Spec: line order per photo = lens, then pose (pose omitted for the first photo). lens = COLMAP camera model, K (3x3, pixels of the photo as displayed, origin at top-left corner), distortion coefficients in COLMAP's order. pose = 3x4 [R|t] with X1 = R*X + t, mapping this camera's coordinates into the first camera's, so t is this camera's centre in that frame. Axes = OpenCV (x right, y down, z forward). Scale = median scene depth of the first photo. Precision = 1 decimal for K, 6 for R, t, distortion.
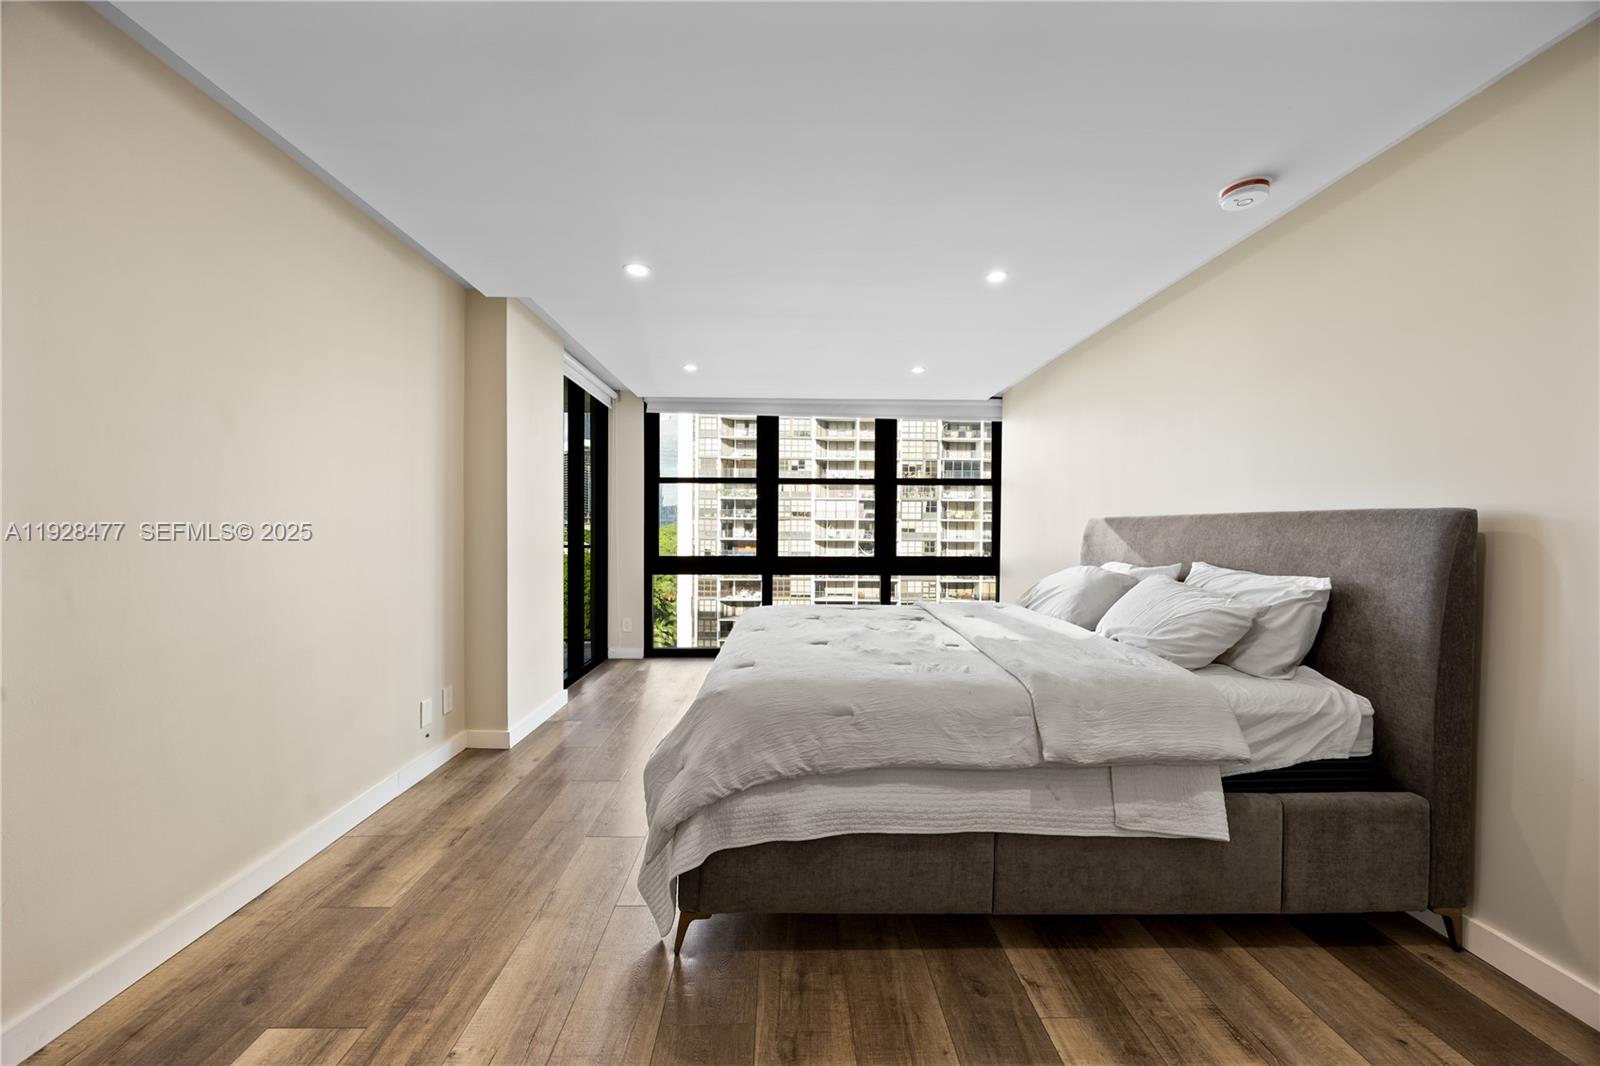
lens RADIAL K [[615.9, 0, 791.5], [0, 615.9, 536.7], [0, 0, 1]] dist [0.002151, 0.000186]
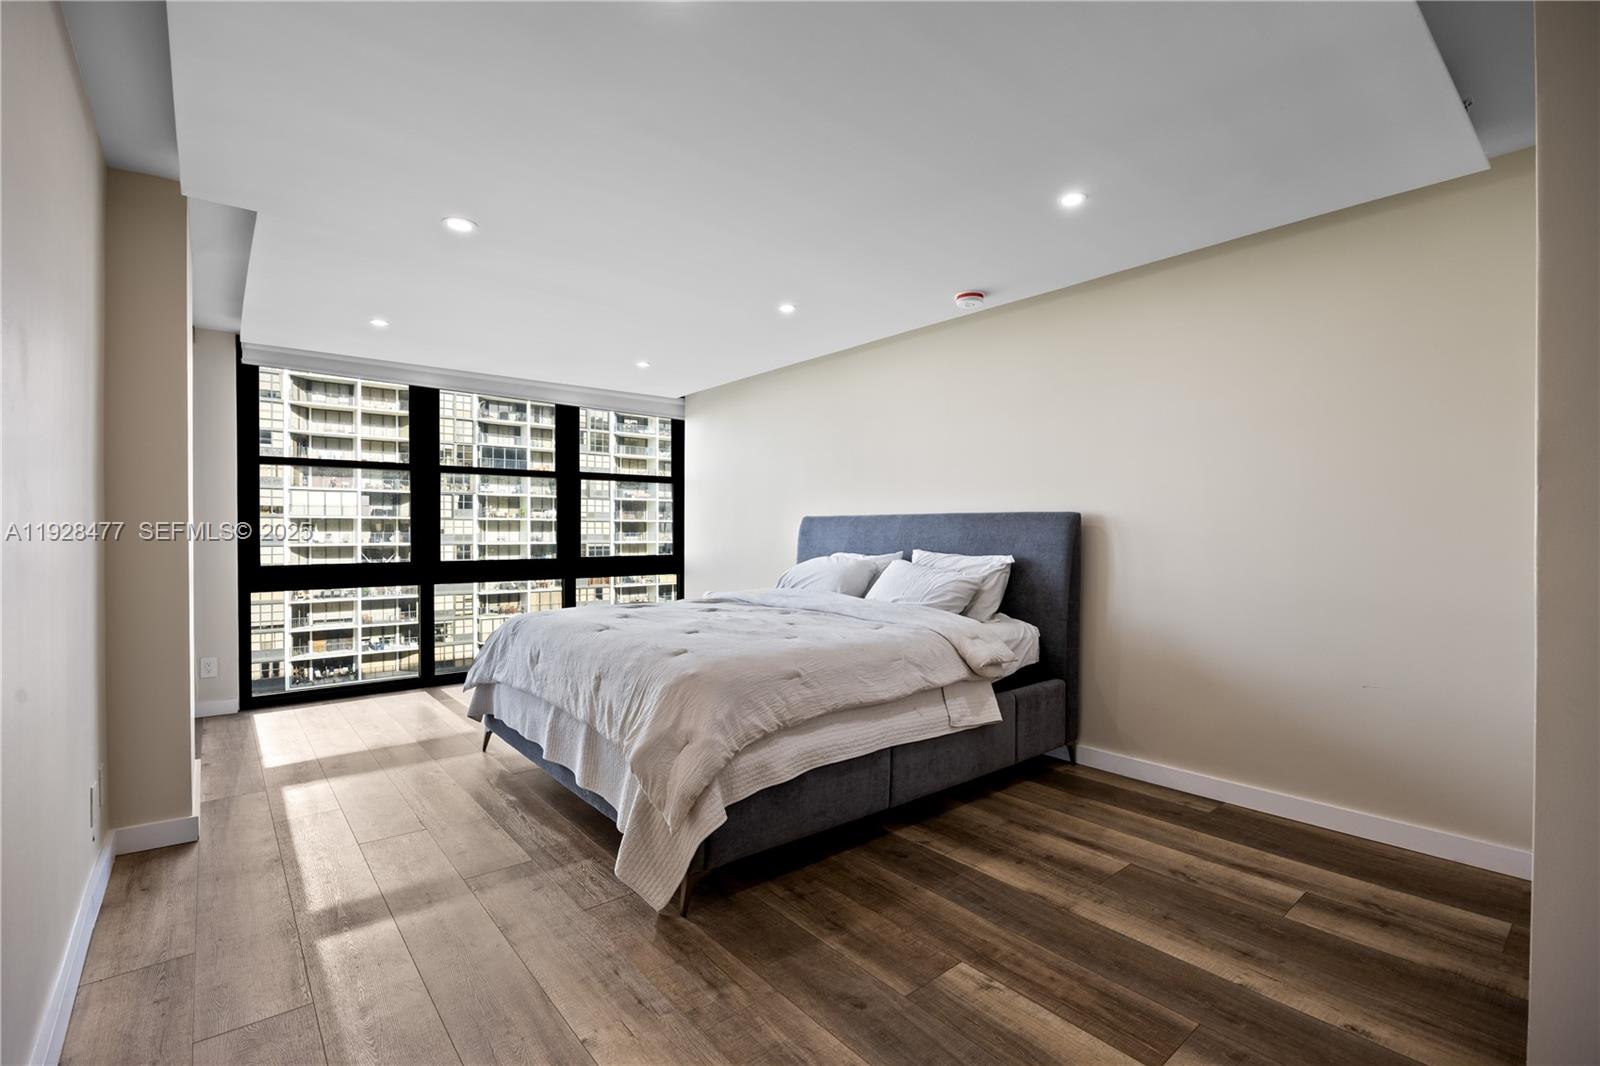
lens RADIAL K [[720.2, 0, 790.2], [0, 720.2, 537.3], [0, 0, 1]] dist [-0.003425, -0.000262]
pose [[0.787966, -0.011537, 0.615611, -0.250562], [0.012667, 0.999917, 0.002526, 0.003009], [-0.615589, 0.005808, 0.788046, -0.036119]]
